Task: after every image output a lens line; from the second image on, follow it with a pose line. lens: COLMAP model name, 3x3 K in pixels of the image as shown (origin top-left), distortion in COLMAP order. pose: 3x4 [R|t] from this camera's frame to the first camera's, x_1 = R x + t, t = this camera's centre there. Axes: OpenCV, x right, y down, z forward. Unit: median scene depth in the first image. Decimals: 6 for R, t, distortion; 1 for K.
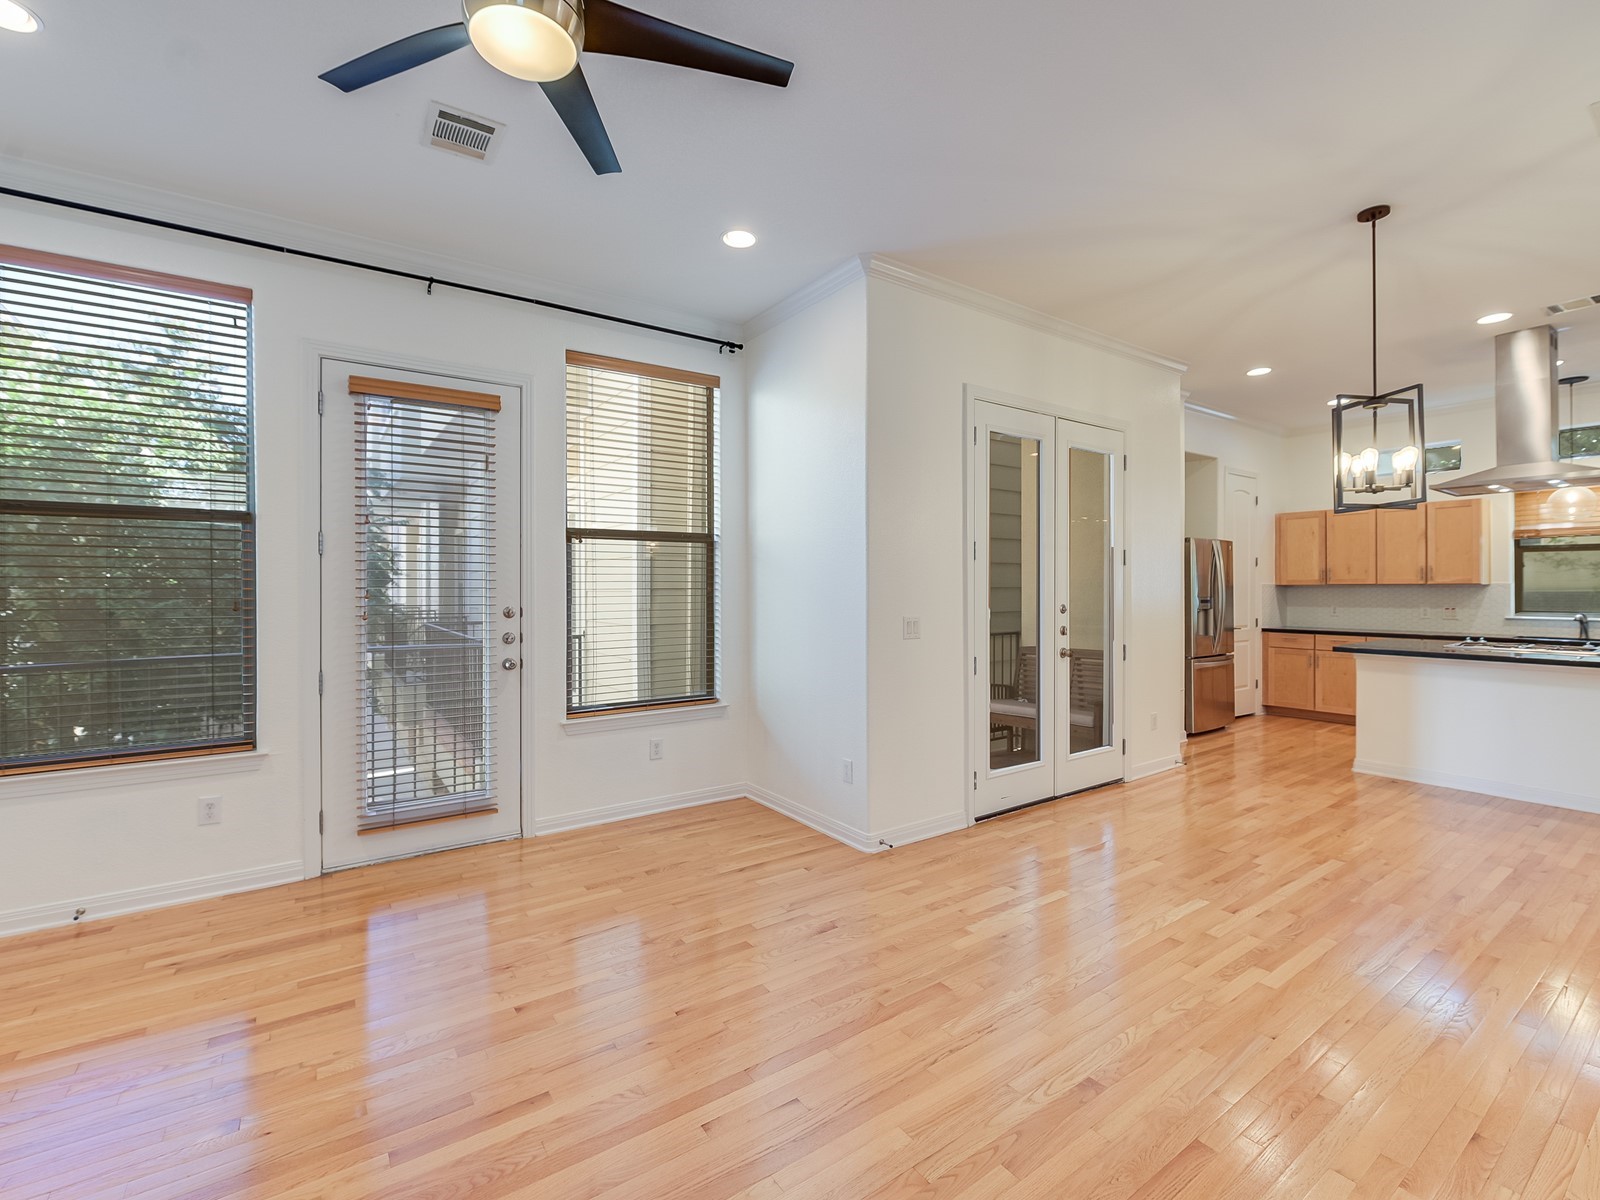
lens RADIAL K [[714.2, 0, 793.9], [0, 714.2, 588.4], [0, 0, 1]] dist [-0.013926, -0.001039]
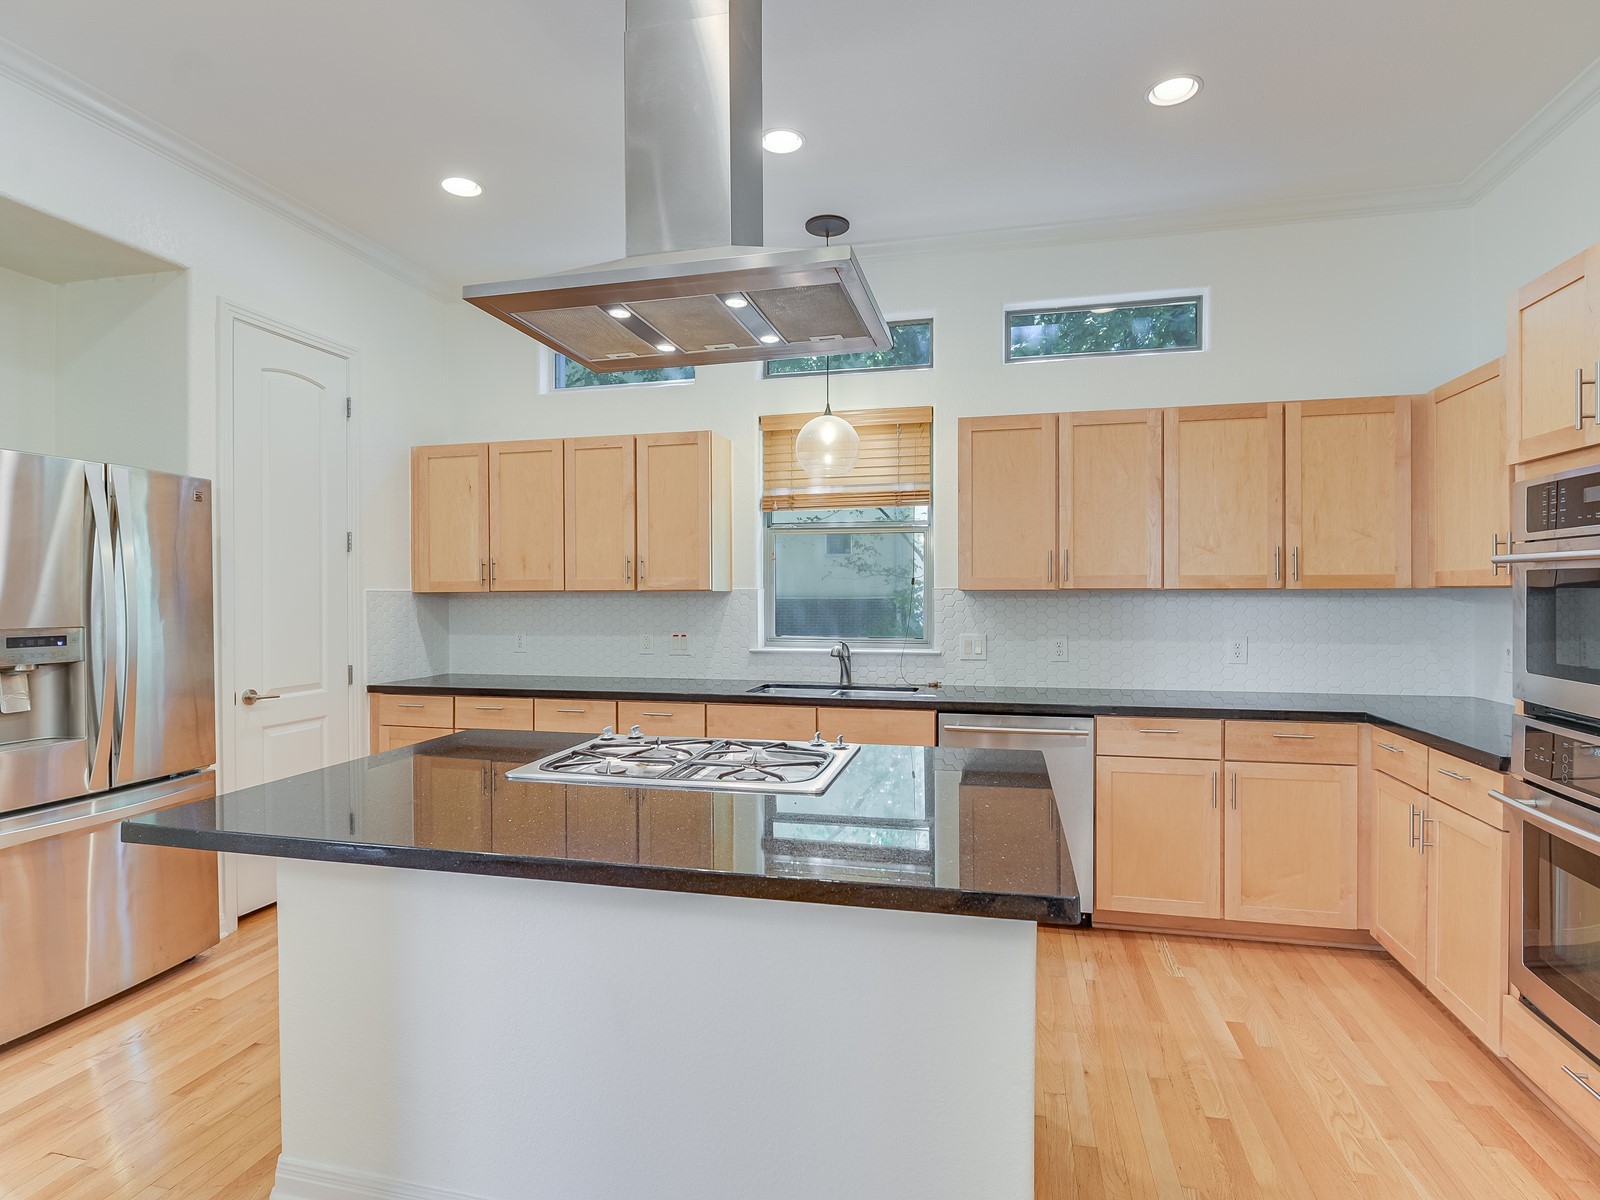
lens RADIAL K [[846.7, 0, 795.7], [0, 846.7, 599.7], [0, 0, 1]] dist [0.000675, -0.006990]
pose [[0.743676, -0.005711, 0.668516, 0.711267], [0.003667, 0.999983, 0.004463, -0.002197], [-0.668530, -0.000868, 0.743684, 0.572760]]
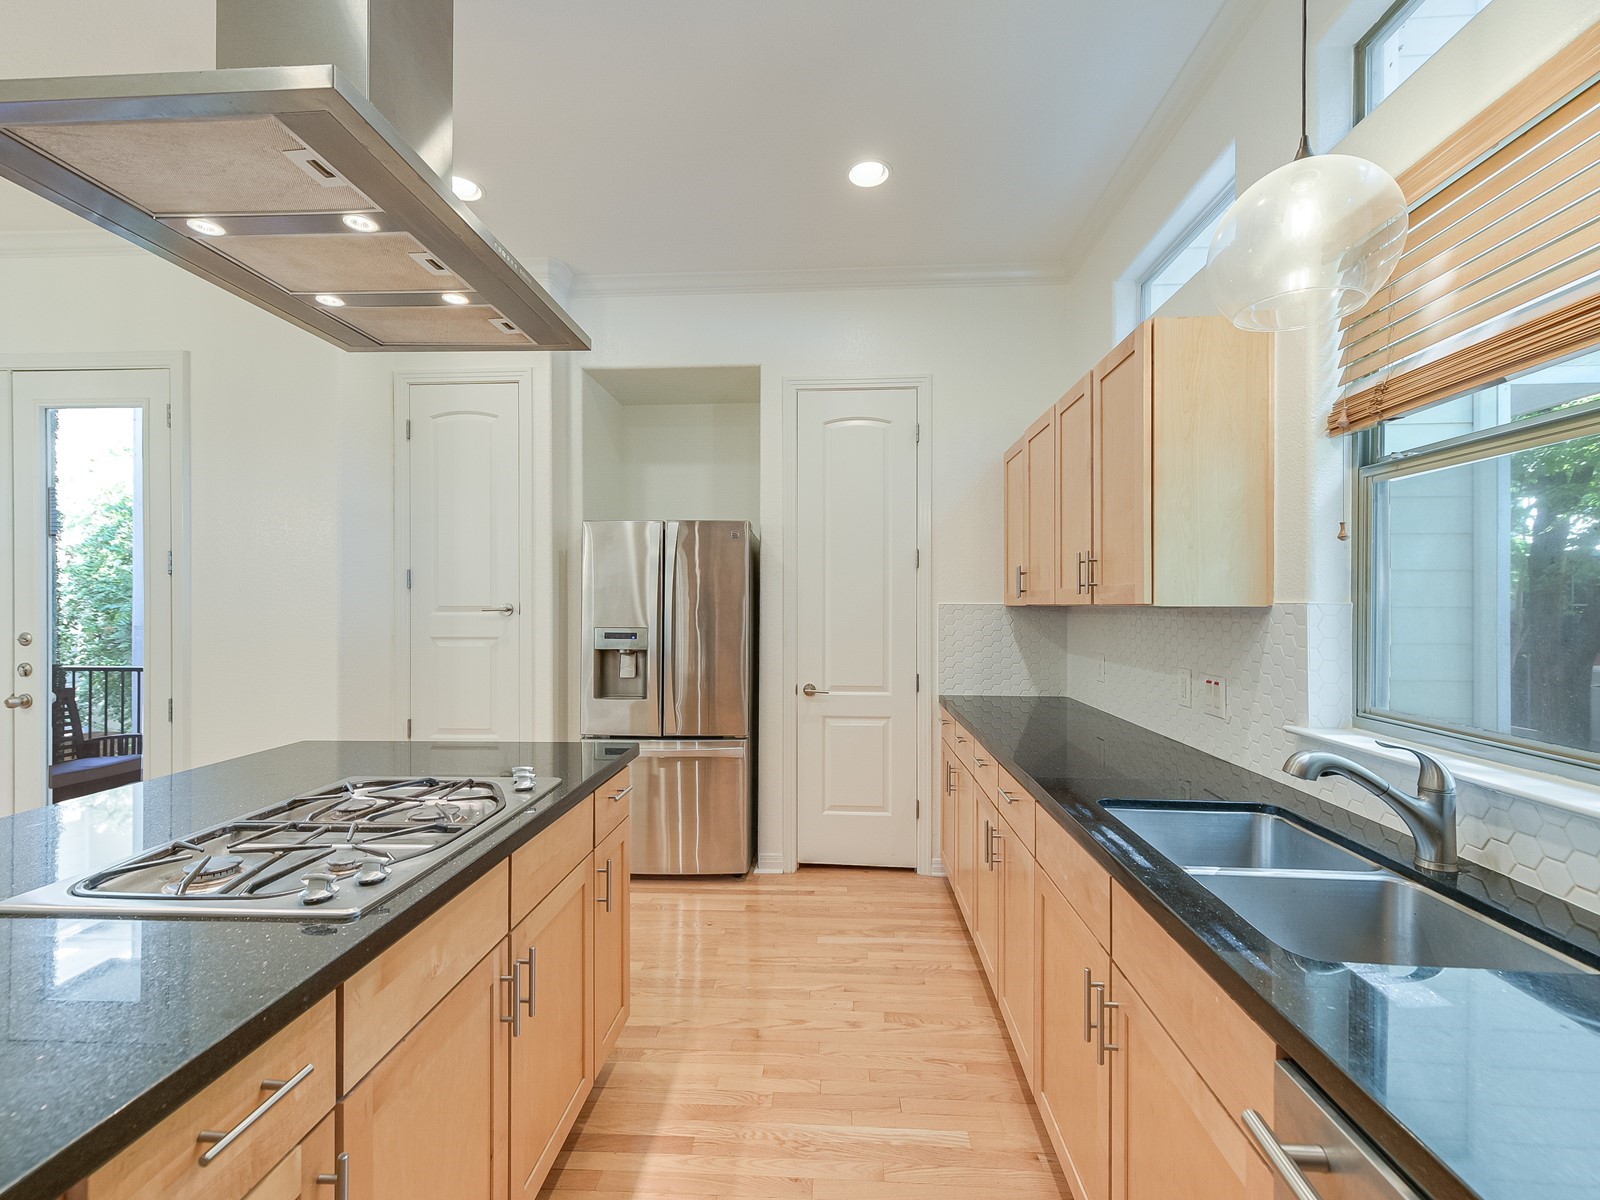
lens RADIAL K [[679.1, 0, 805.4], [0, 679.1, 608.6], [0, 0, 1]] dist [0.000805, -0.000077]
pose [[0.794531, 0.005316, -0.607200, 1.239352], [-0.004563, 0.999986, 0.002784, -0.006111], [0.607206, 0.000559, 0.794544, 0.823554]]
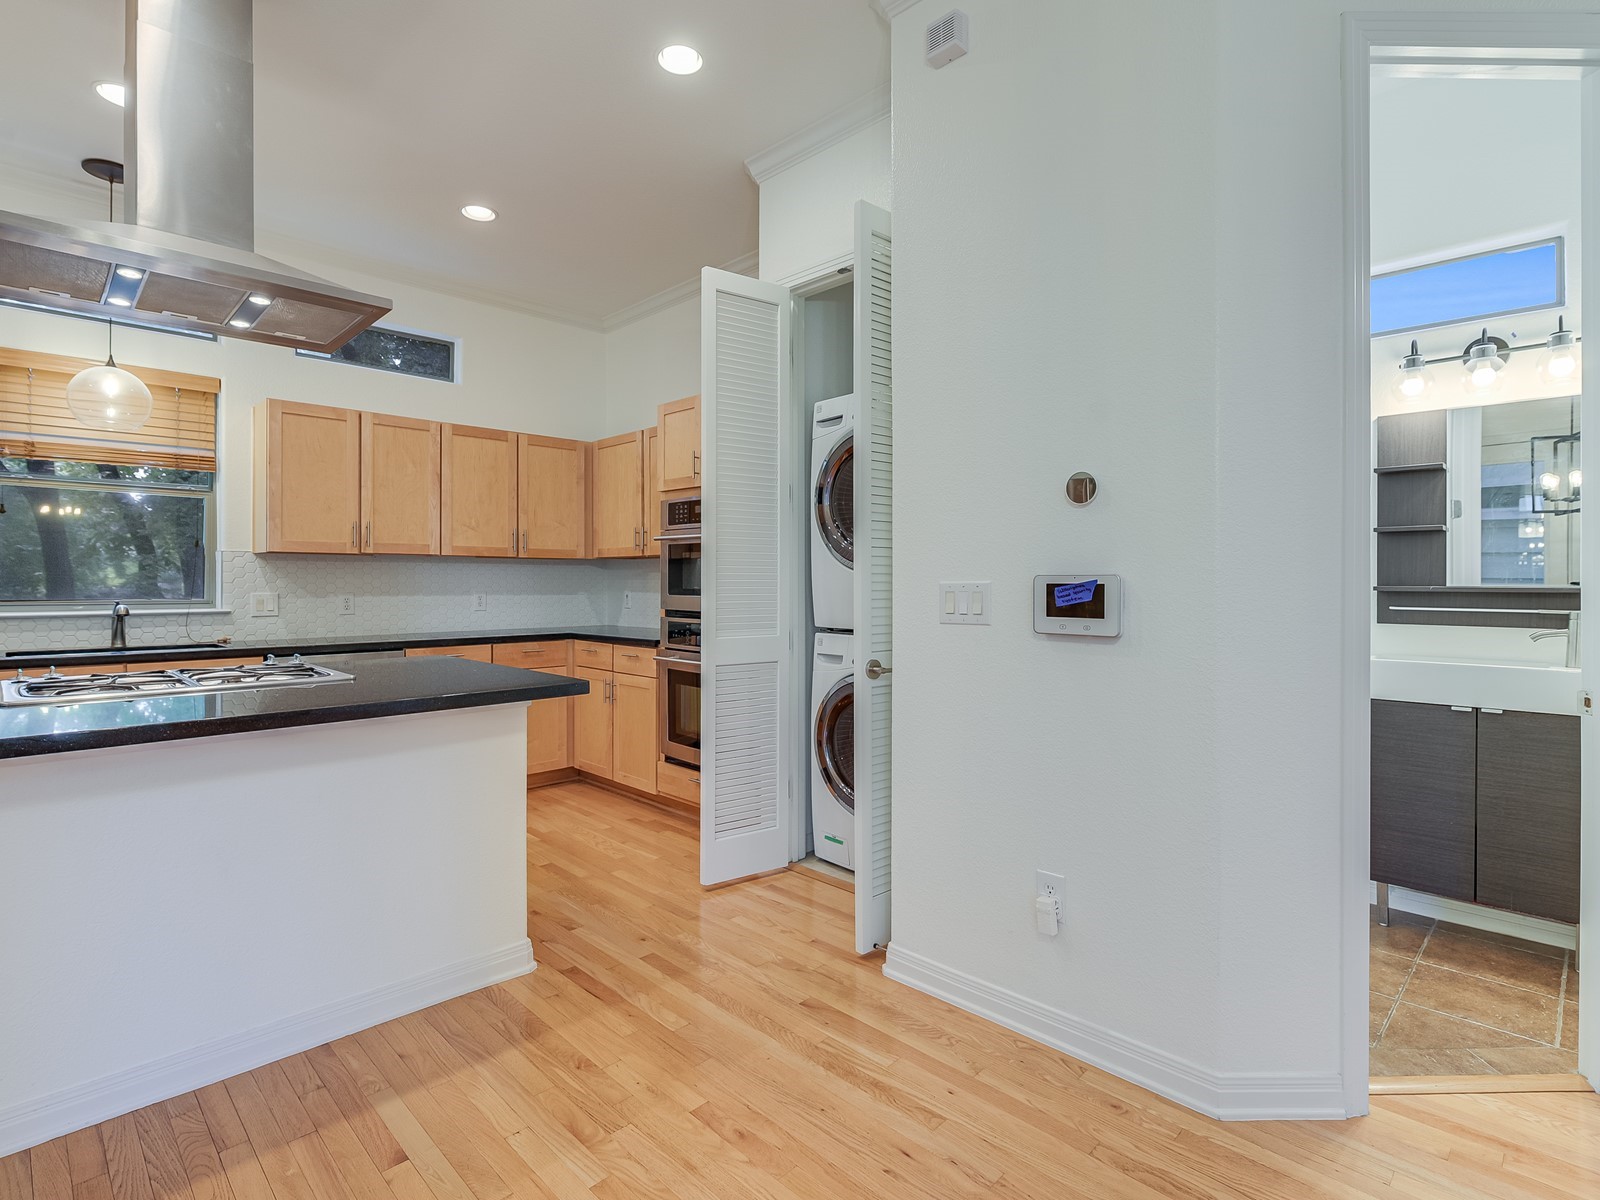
lens RADIAL K [[800.3, 0, 794.5], [0, 800.3, 583.0], [0, 0, 1]] dist [-0.002445, -0.001031]
pose [[-0.181287, -0.000247, 0.983430, 0.456642], [0.002746, 0.999996, 0.000757, 0.024057], [-0.983426, 0.002838, -0.181286, 0.660346]]
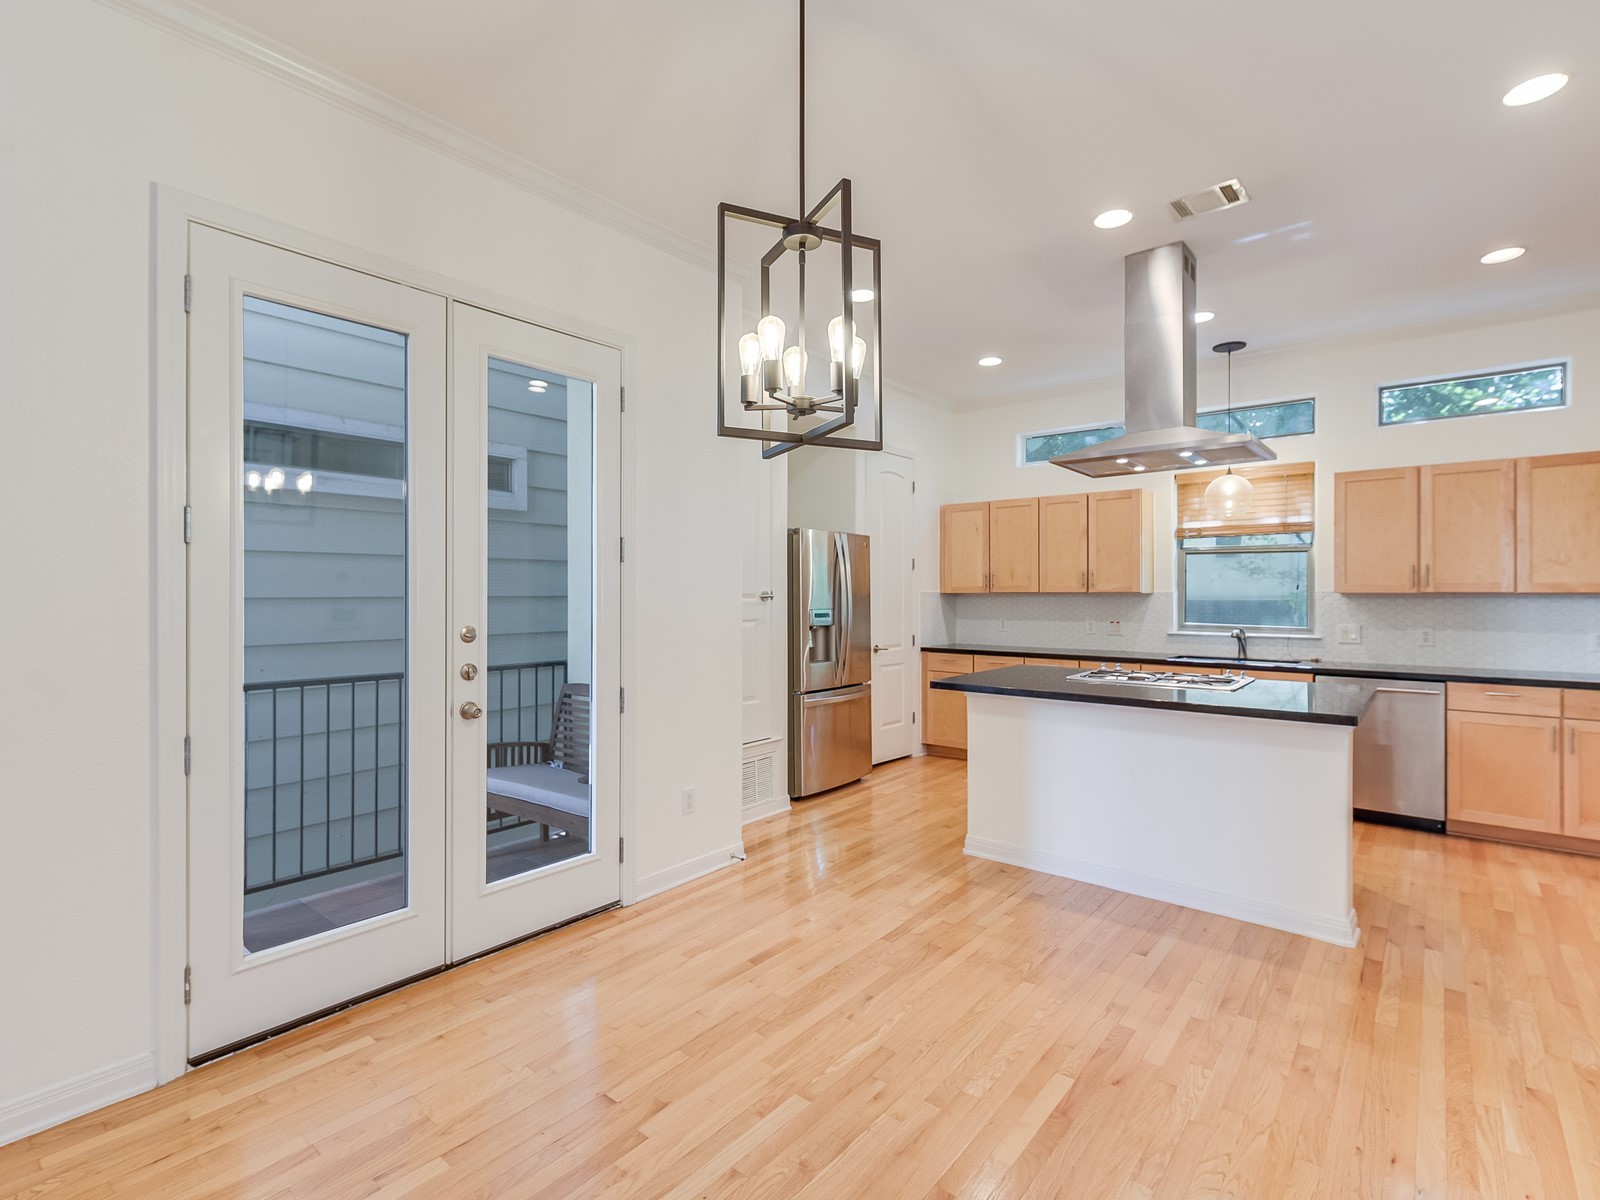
lens RADIAL K [[777.4, 0, 793.0], [0, 777.4, 592.3], [0, 0, 1]] dist [0.004500, -0.001197]
pose [[0.962122, 0.002291, 0.272609, 0.404271], [-0.001154, 0.999990, -0.004333, -0.002511], [-0.272616, 0.003854, 0.962115, 0.283592]]
